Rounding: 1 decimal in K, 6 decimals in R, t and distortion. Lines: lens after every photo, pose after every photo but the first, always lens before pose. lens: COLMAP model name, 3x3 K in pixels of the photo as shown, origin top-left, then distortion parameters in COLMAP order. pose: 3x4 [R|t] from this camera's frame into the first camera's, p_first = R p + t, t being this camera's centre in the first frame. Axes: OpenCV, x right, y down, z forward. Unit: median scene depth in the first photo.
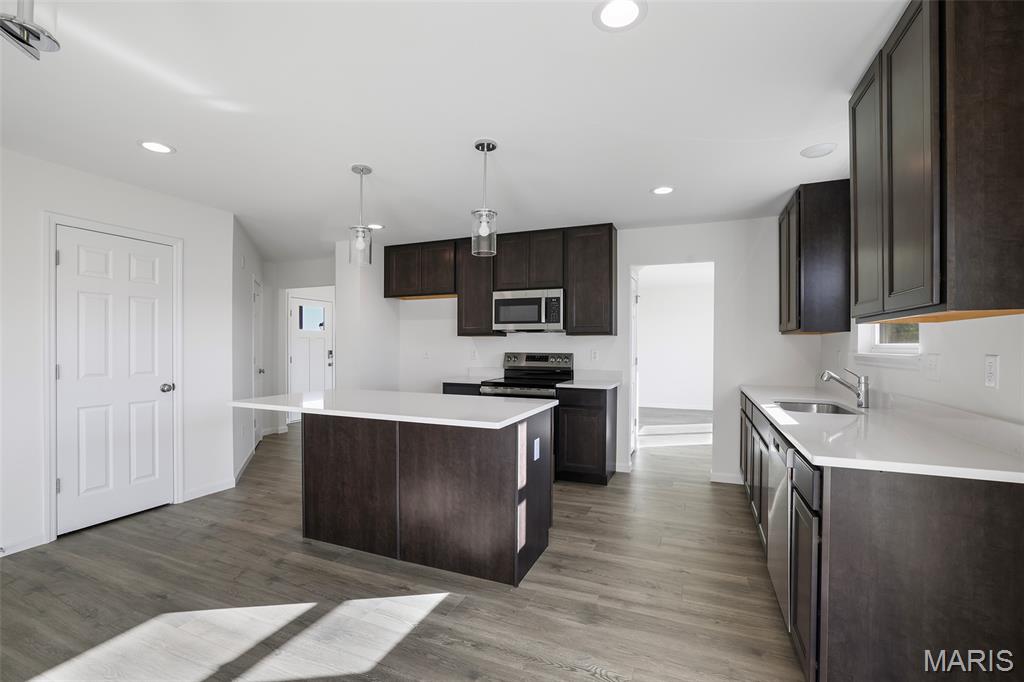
lens RADIAL K [[452.7, 0, 508.4], [0, 452.7, 347.9], [0, 0, 1]] dist [-0.050968, 0.019518]
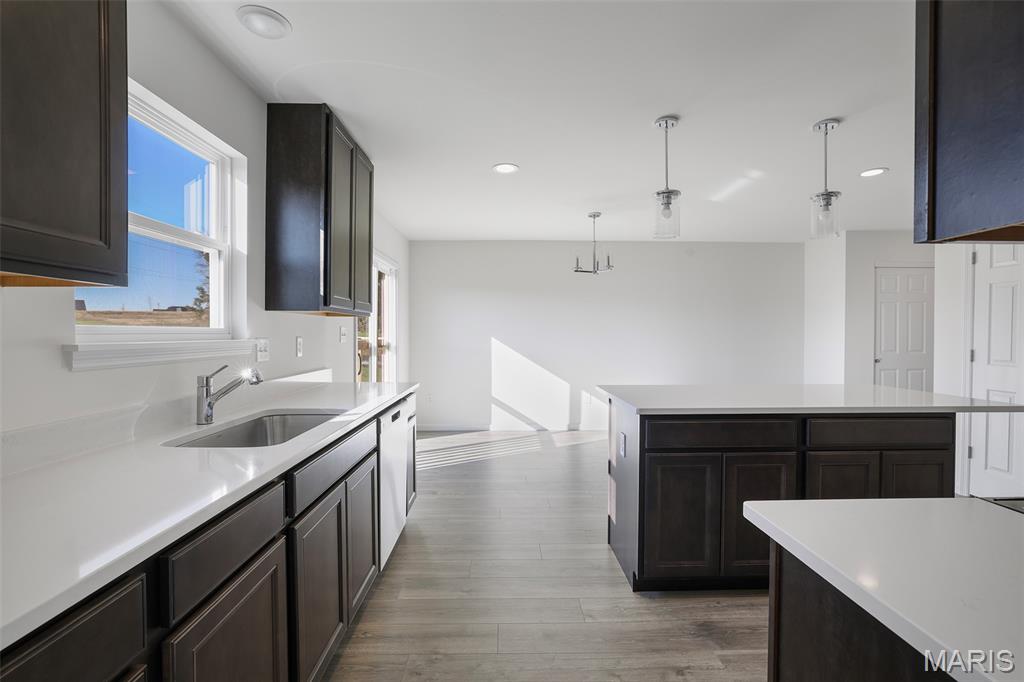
lens RADIAL K [[469.0, 0, 512.0], [0, 469.0, 341.0], [0, 0, 1]] dist [0.000216, 0.000025]
pose [[-0.912888, 0.004515, -0.408186, 0.542817], [-0.003825, 0.999800, 0.019614, -0.004288], [0.408193, 0.019466, -0.912688, 1.471128]]
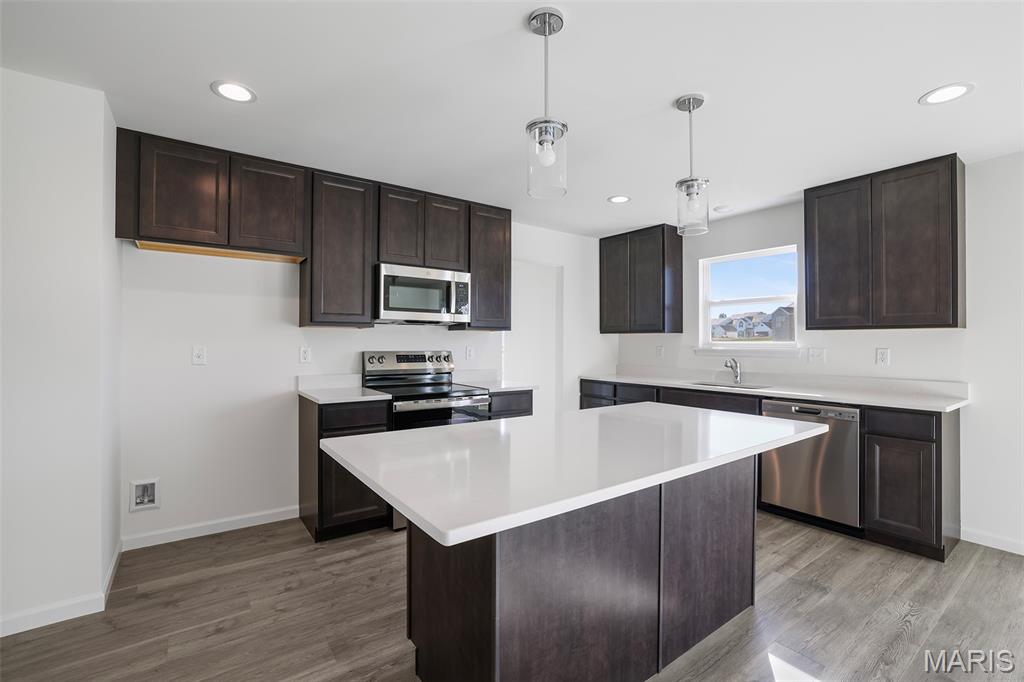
lens RADIAL K [[447.3, 0, 514.7], [0, 447.3, 343.6], [0, 0, 1]] dist [-0.002070, -0.000209]
pose [[0.509850, -0.003211, 0.860258, -0.760916], [-0.000052, 0.999993, 0.003763, -0.006538], [-0.860264, -0.001964, 0.509846, 0.705174]]
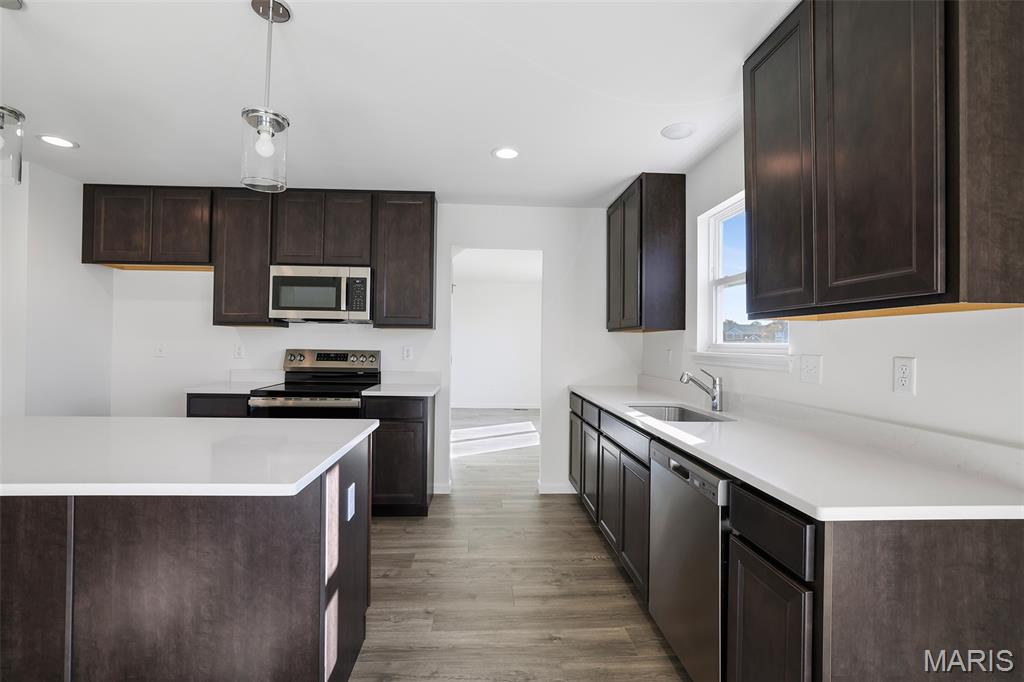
lens RADIAL K [[458.7, 0, 505.3], [0, 458.7, 339.9], [0, 0, 1]] dist [-0.042731, 0.018374]
pose [[0.896410, 0.012483, 0.443050, -0.025049], [-0.009104, 0.999911, -0.009754, -0.001360], [-0.443132, 0.004710, 0.896444, 0.268549]]
